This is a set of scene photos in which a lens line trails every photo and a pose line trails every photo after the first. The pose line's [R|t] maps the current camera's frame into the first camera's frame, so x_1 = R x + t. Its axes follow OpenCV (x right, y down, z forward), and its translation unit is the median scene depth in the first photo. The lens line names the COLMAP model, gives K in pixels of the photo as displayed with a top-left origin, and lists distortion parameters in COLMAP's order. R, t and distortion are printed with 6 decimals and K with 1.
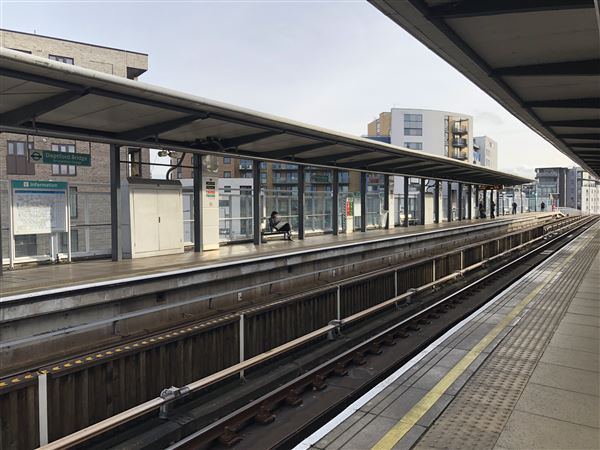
lens RADIAL K [[500.8, 0, 300.0], [0, 500.8, 225.0], [0, 0, 1]] dist [0.056630, -0.073382]
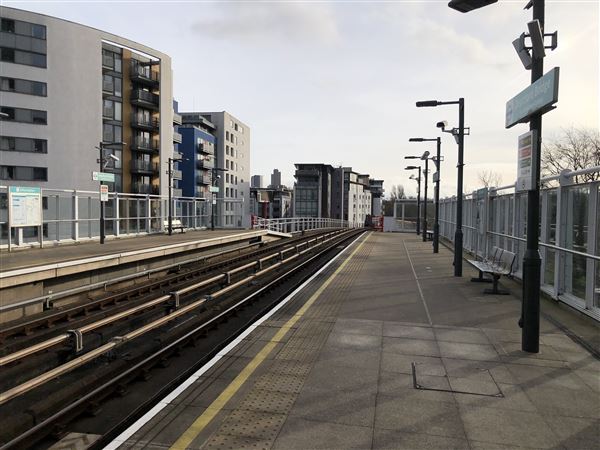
lens RADIAL K [[500.7, 0, 300.0], [0, 500.7, 225.0], [0, 0, 1]] dist [0.008045, 0.018039]
pose [[0.926965, 0.009685, 0.375022, 0.193033], [-0.007796, 0.999948, -0.006554, -0.014774], [-0.375066, 0.003152, 0.926993, 0.296297]]
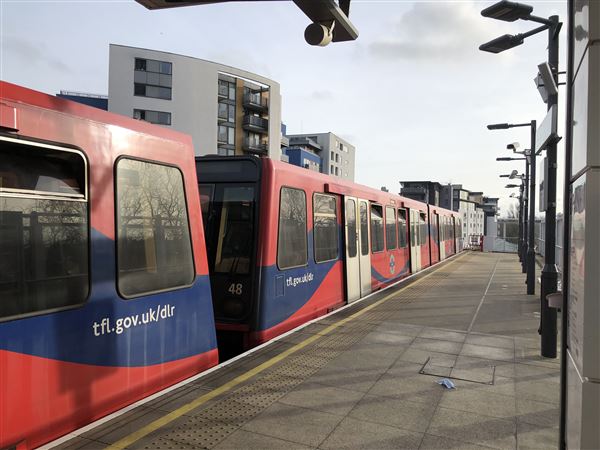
lens RADIAL K [[500.8, 0, 300.0], [0, 500.8, 225.0], [0, 0, 1]] dist [0.056630, -0.073382]
pose [[0.985277, 0.029637, 0.168379, 0.195404], [-0.023273, 0.998943, -0.039647, -0.014453], [-0.169376, 0.035145, 0.984925, 0.287381]]
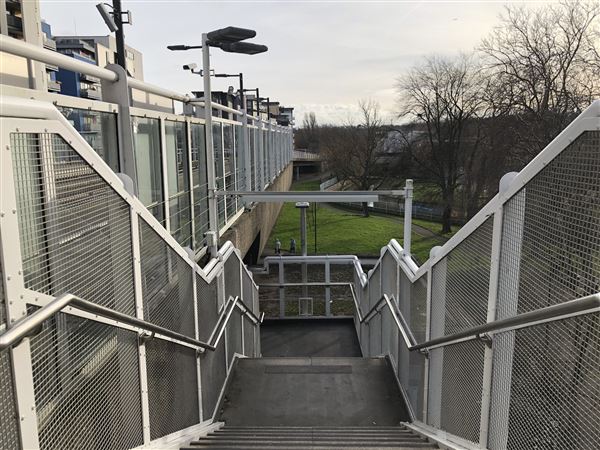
lens RADIAL K [[500.8, 0, 300.0], [0, 500.8, 225.0], [0, 0, 1]] dist [0.056630, -0.073382]
pose [[0.855800, -0.089659, 0.509478, 0.209534], [0.023829, 0.990653, 0.134310, -0.014748], [-0.516758, -0.102802, 0.849937, 0.272760]]
